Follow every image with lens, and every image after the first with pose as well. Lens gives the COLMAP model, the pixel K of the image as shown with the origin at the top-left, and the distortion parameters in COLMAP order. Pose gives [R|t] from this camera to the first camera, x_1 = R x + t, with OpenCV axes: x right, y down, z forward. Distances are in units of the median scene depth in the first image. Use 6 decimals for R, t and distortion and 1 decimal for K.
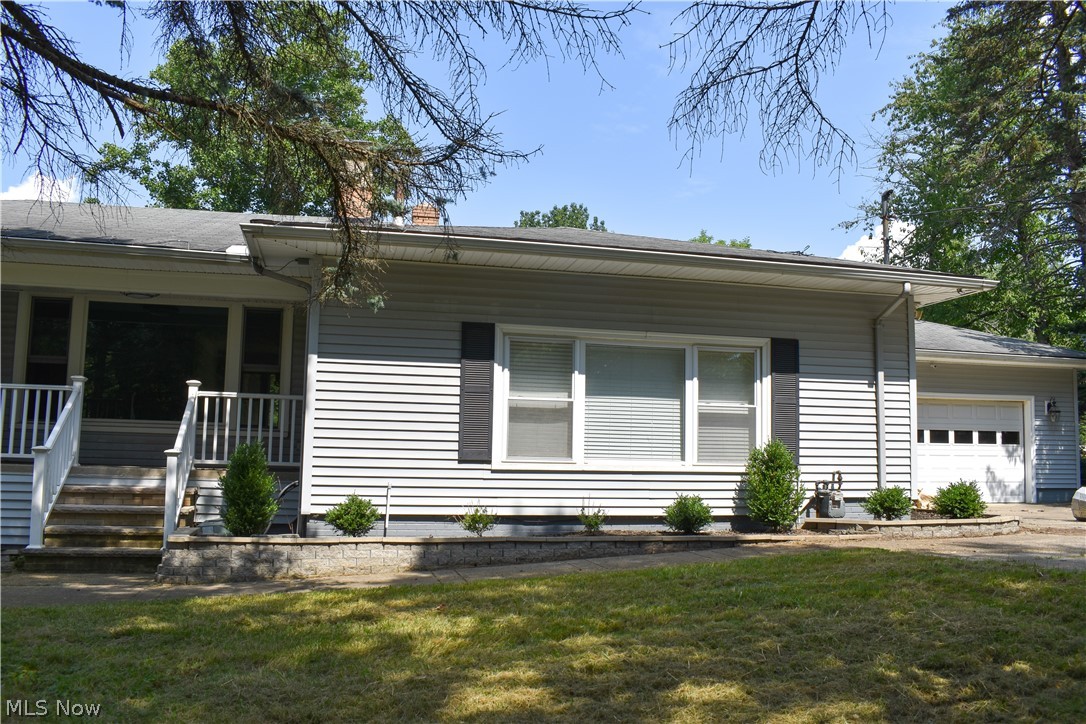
lens RADIAL K [[938.5, 0, 543.0], [0, 938.5, 362.0], [0, 0, 1]] dist [-0.069915, 0.008323]
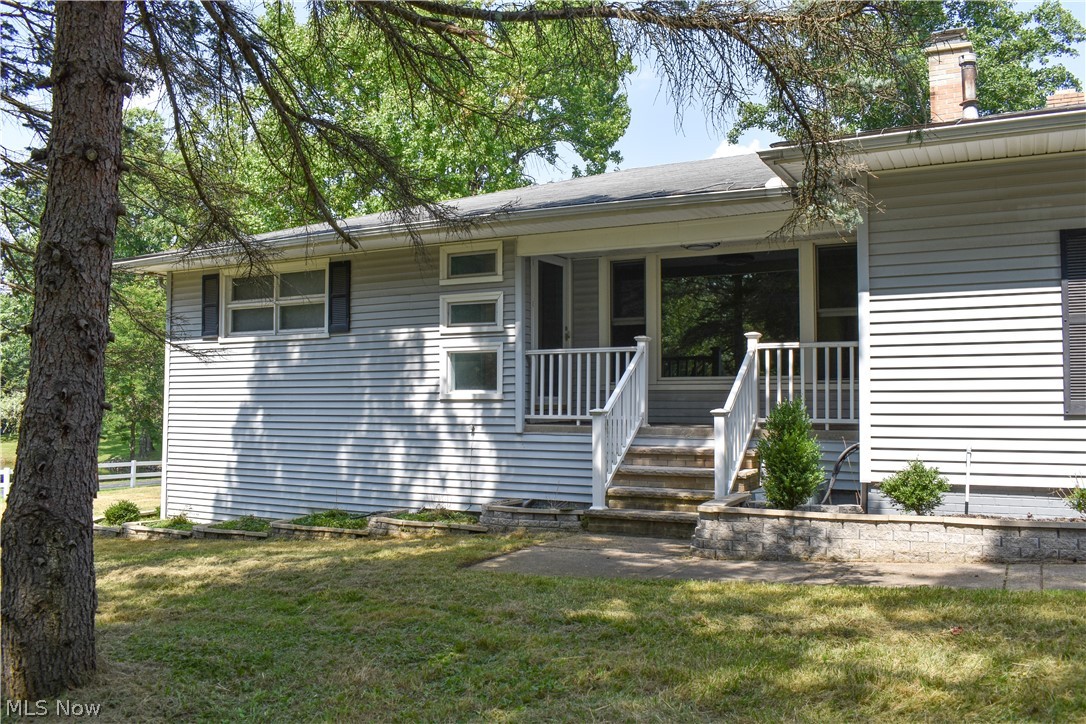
lens RADIAL K [[938.5, 0, 543.0], [0, 938.5, 362.0], [0, 0, 1]] dist [-0.069915, 0.008323]
pose [[0.748625, -0.046217, -0.661380, 0.089229], [0.085373, 0.995982, 0.027035, 0.007315], [0.657474, -0.076703, 0.749563, 0.188564]]
